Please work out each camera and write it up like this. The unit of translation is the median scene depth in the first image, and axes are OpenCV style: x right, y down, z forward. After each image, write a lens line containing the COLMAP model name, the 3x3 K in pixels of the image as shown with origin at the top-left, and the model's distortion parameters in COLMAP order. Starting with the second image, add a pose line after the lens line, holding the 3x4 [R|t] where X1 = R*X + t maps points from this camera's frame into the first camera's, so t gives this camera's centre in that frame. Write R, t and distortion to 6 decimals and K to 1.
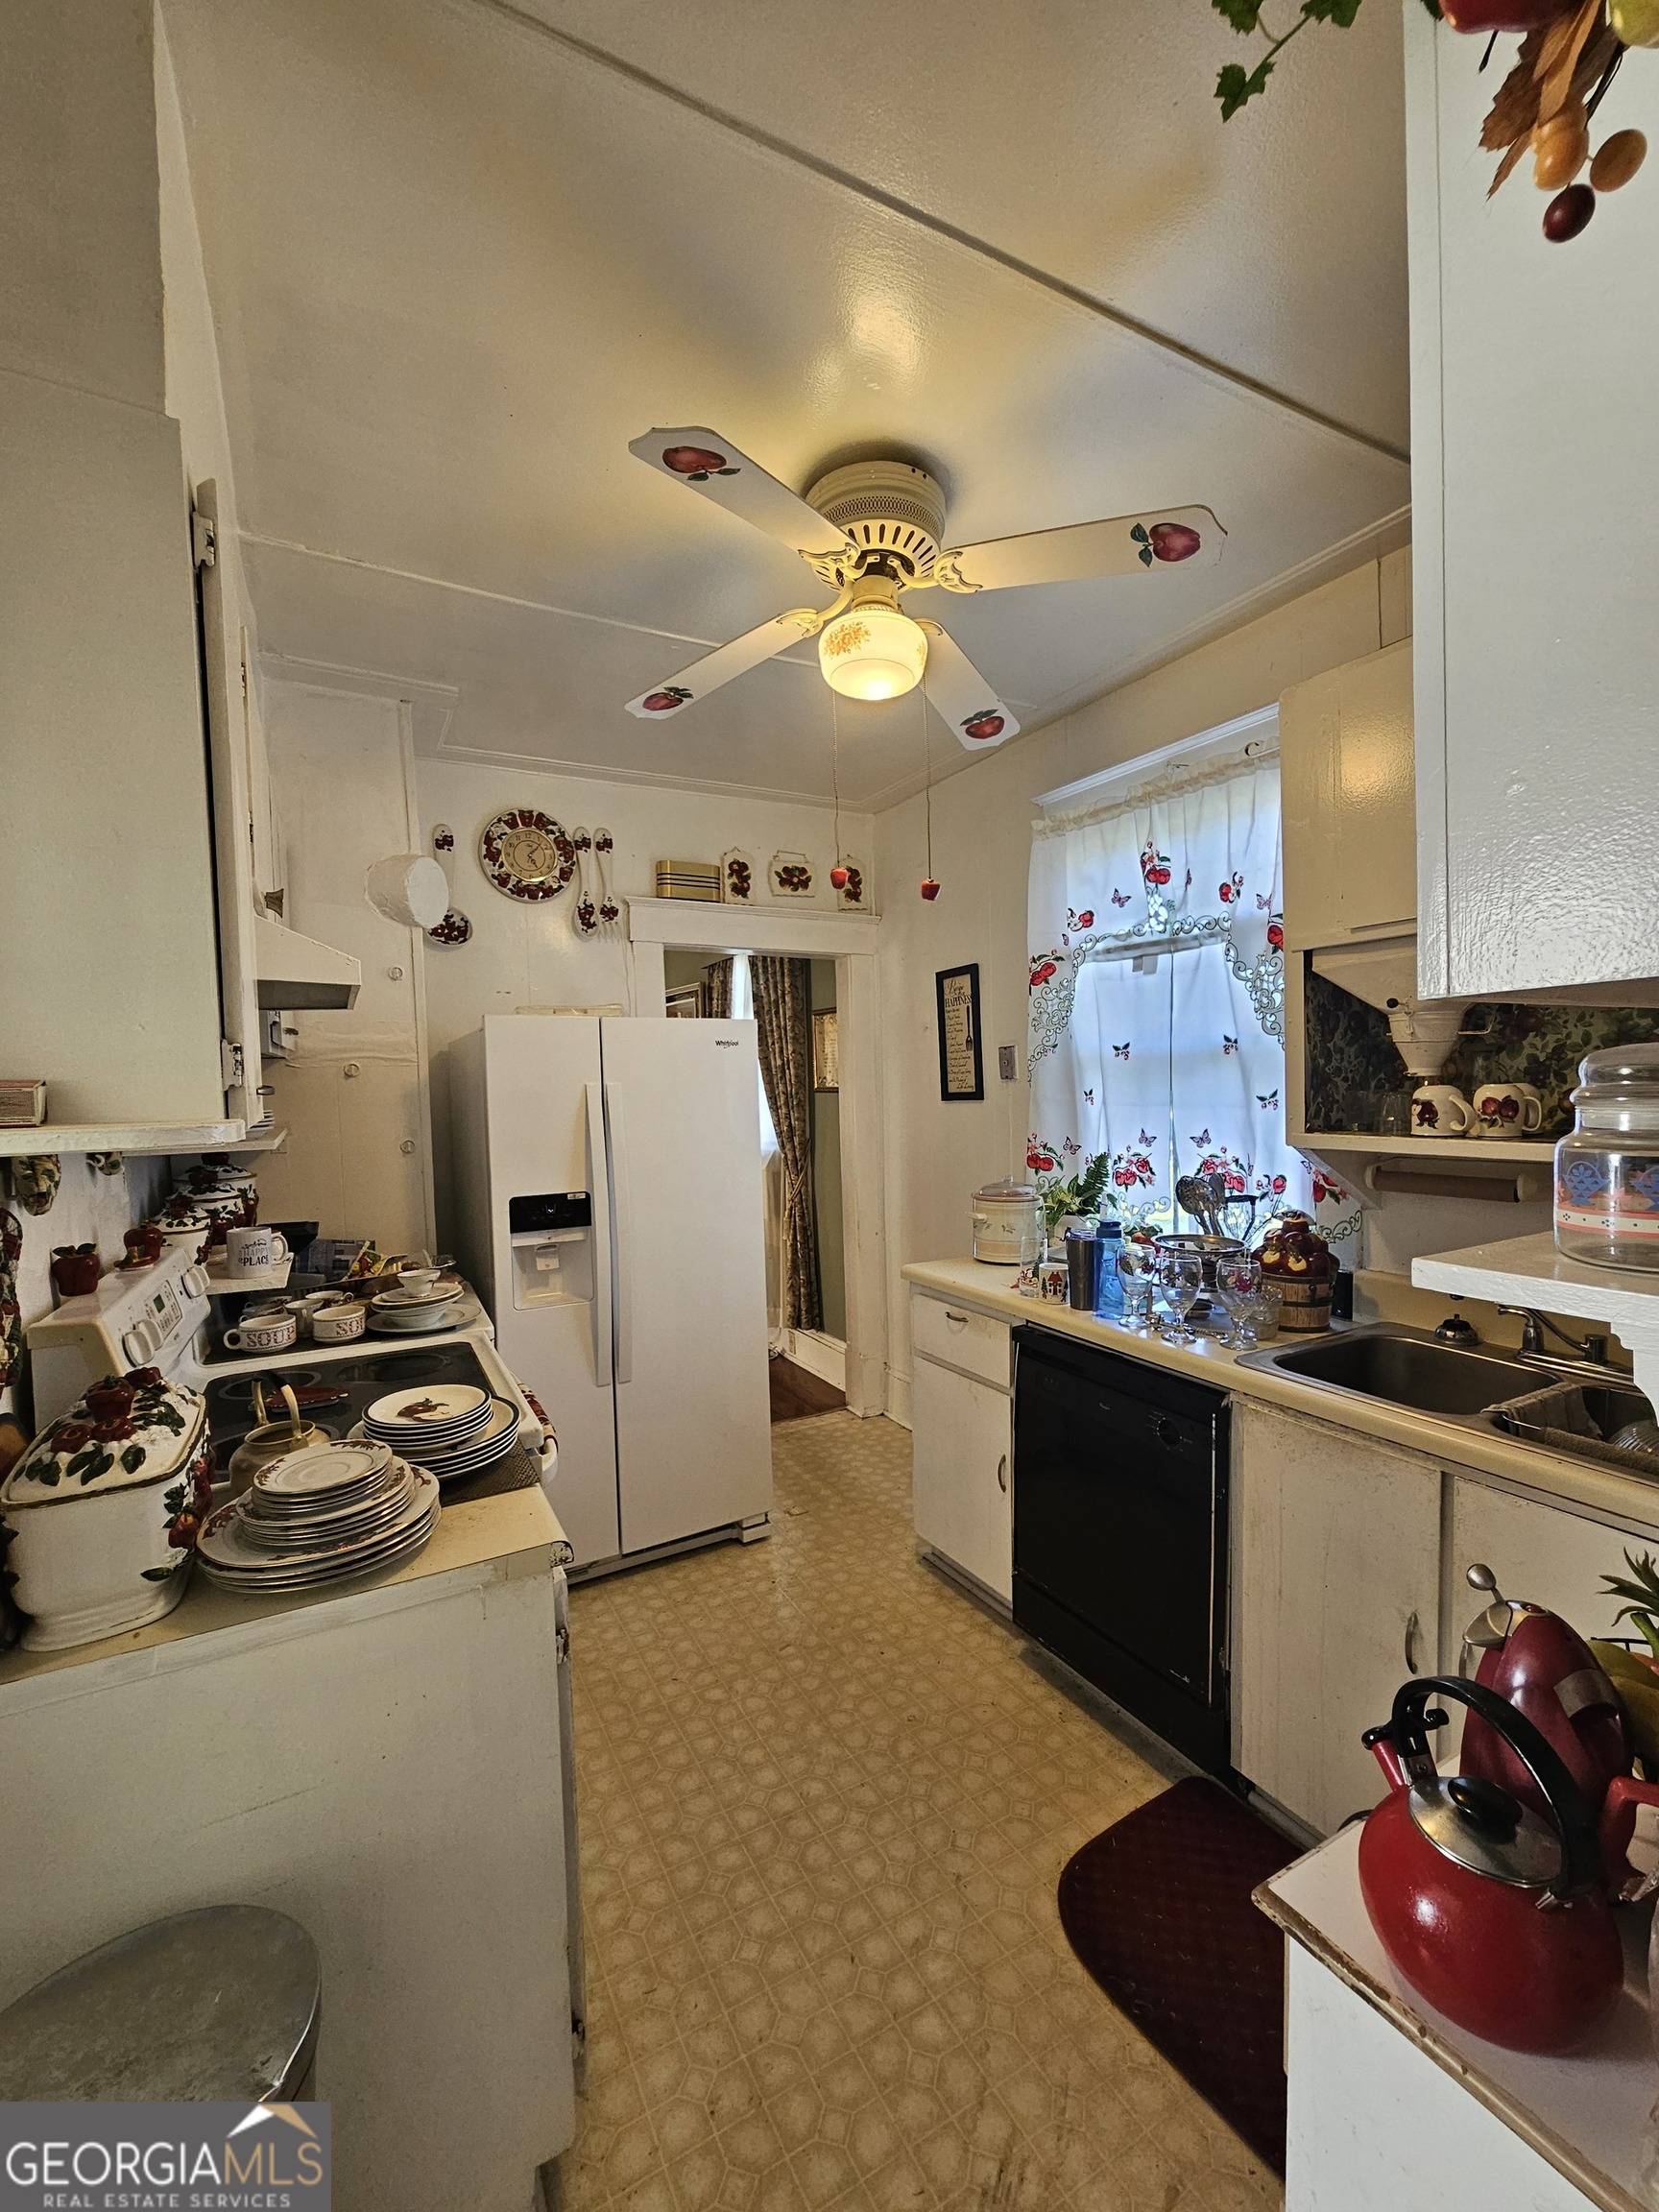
lens RADIAL K [[904.9, 0, 839.2], [0, 904.9, 1099.8], [0, 0, 1]] dist [-0.005283, 0.001668]
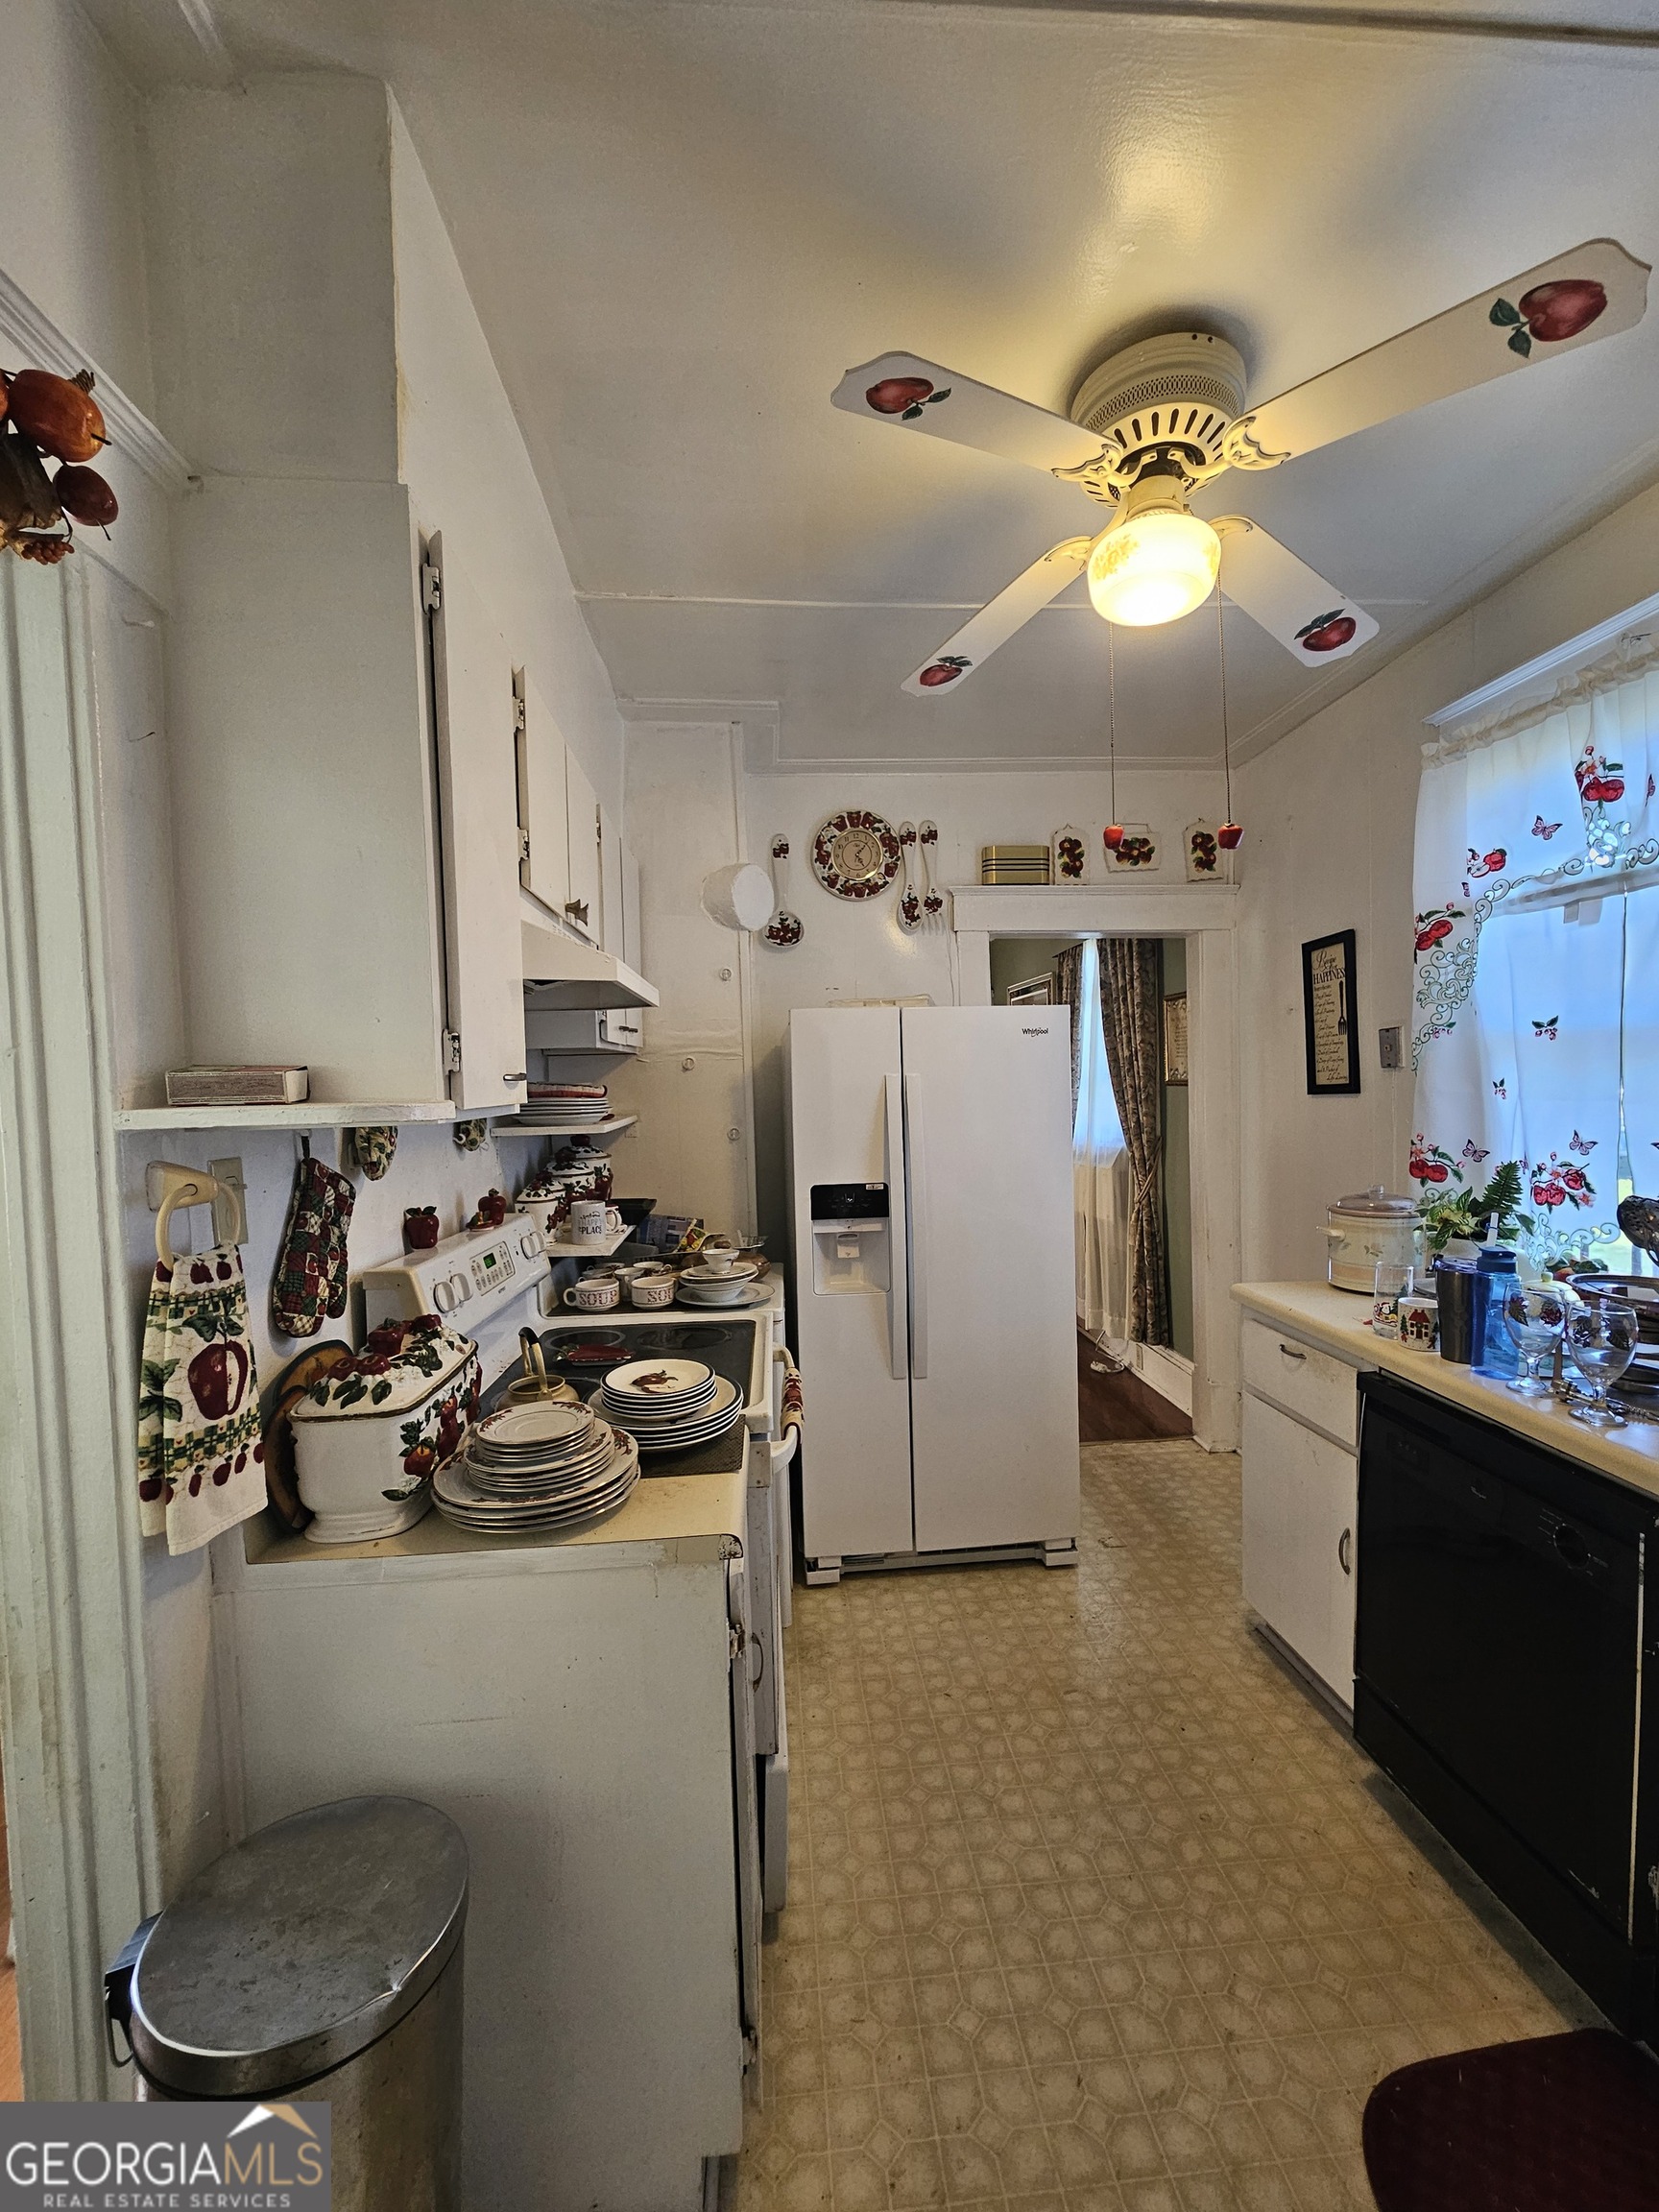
lens RADIAL K [[904.9, 0, 843.1], [0, 904.9, 1099.3], [0, 0, 1]] dist [-0.005283, 0.001668]
pose [[0.912630, 0.005502, -0.408750, 0.101653], [-0.003923, 0.999981, 0.004702, 0.005669], [0.408769, -0.002688, 0.912634, 0.079080]]
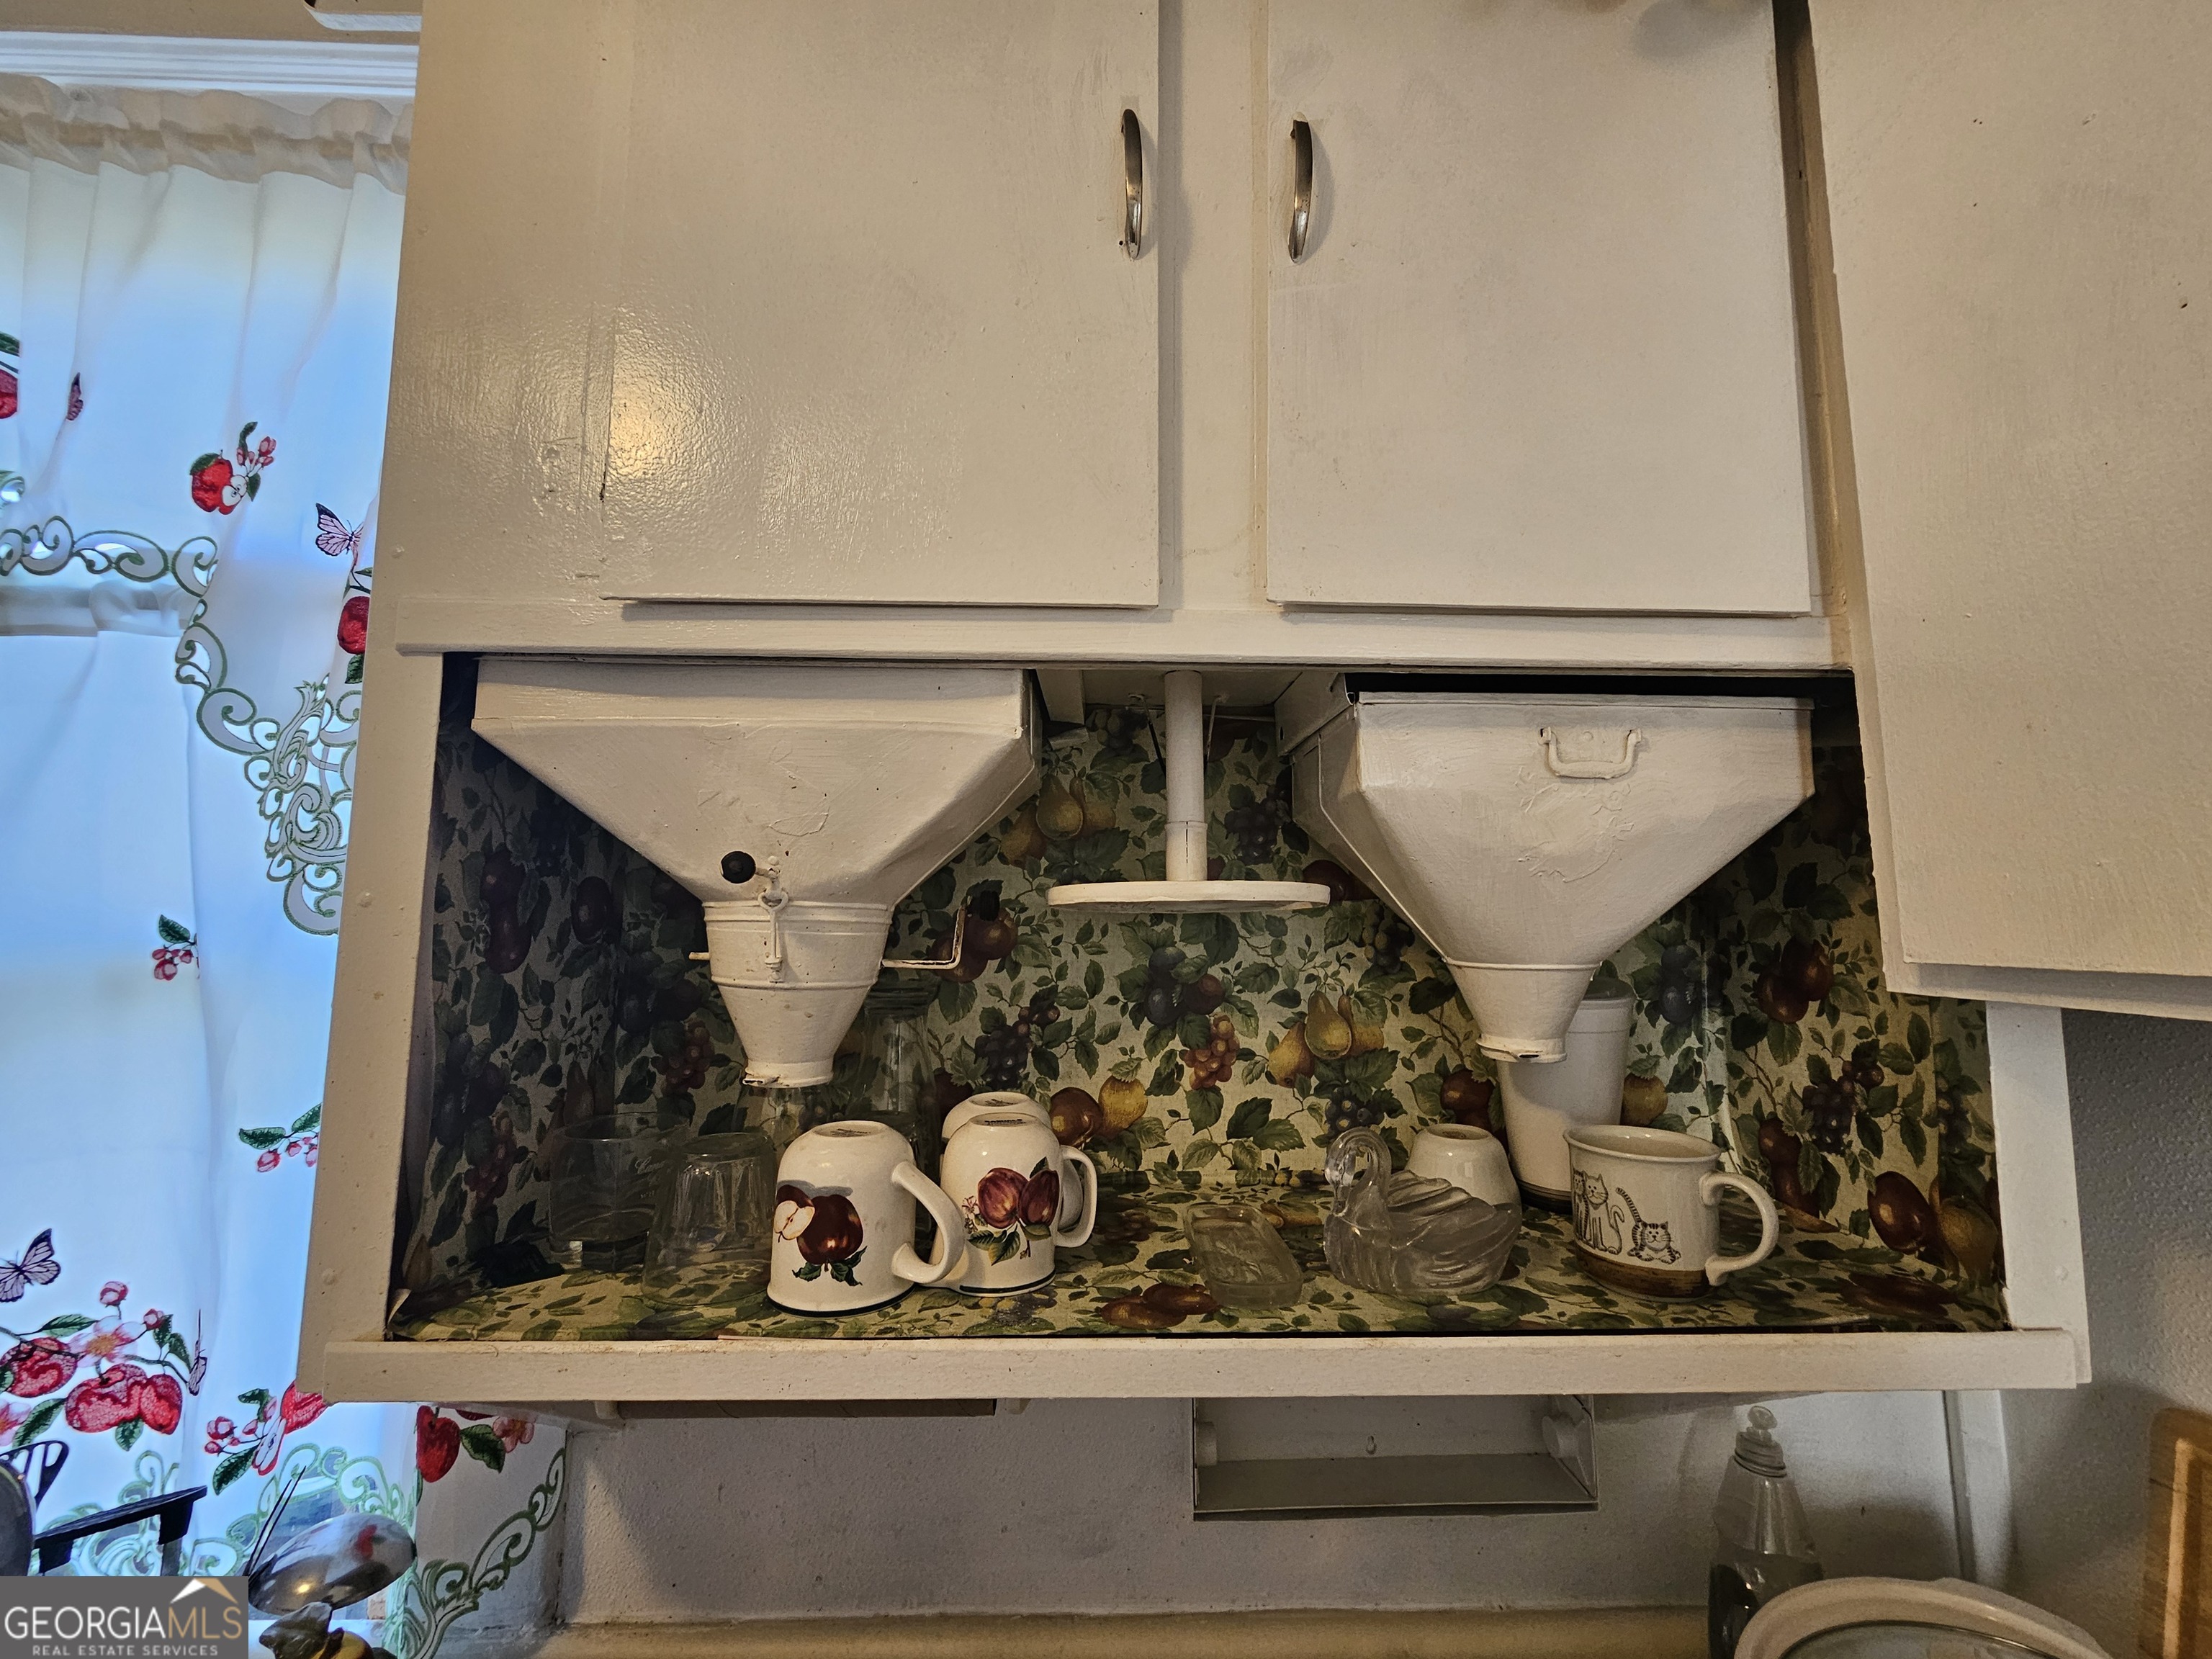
lens RADIAL K [[904.9, 0, 1118.1], [0, 904.9, 837.1], [0, 0, 1]] dist [-0.005283, 0.001668]
pose [[0.456992, 0.115153, 0.881985, 0.349792], [0.003523, 0.991342, -0.131256, -0.067254], [-0.889464, 0.063090, 0.452630, 0.654786]]
